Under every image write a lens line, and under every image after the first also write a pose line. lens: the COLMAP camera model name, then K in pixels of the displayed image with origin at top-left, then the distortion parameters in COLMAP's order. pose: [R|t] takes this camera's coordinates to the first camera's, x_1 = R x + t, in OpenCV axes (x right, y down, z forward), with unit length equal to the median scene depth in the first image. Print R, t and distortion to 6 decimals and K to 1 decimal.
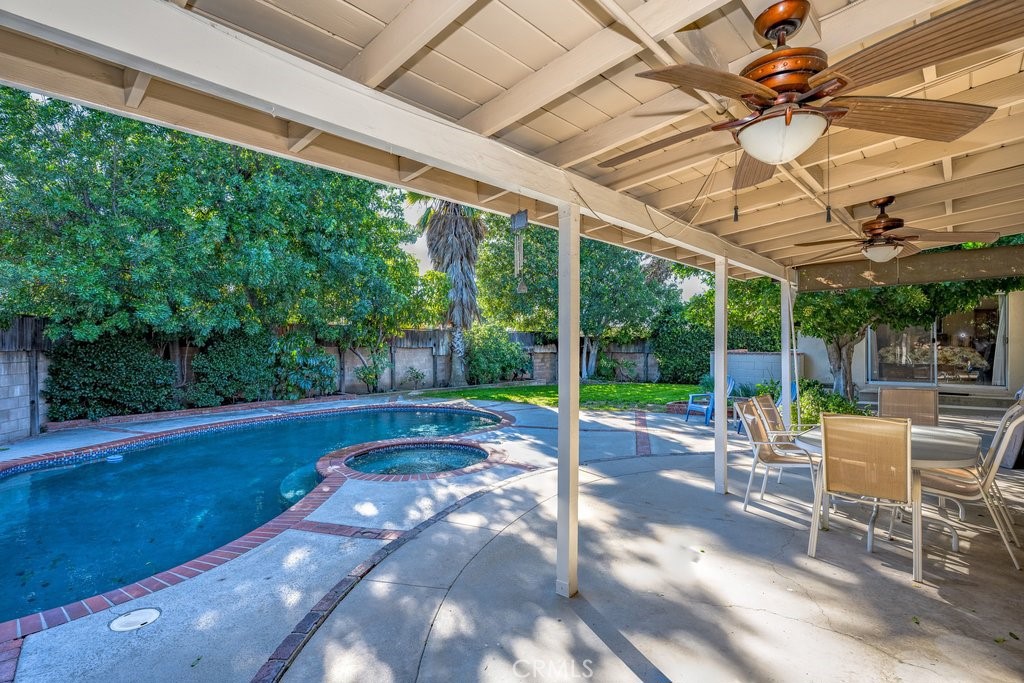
lens RADIAL K [[474.4, 0, 515.7], [0, 474.4, 337.7], [0, 0, 1]] dist [-0.003067, 0.000310]
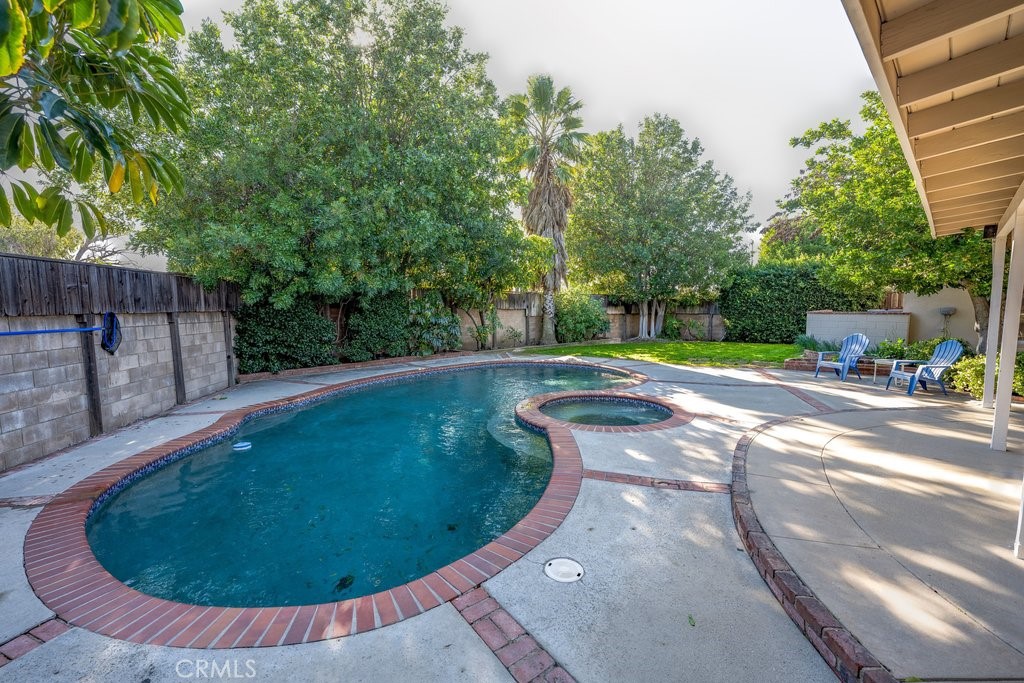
lens RADIAL K [[419.5, 0, 509.8], [0, 419.5, 342.8], [0, 0, 1]] dist [-0.002659, 0.000027]
pose [[0.997957, 0.002027, -0.063855, -0.169944], [0.004178, 0.995287, 0.096879, 0.004785], [0.063750, -0.096948, 0.993246, 0.029145]]
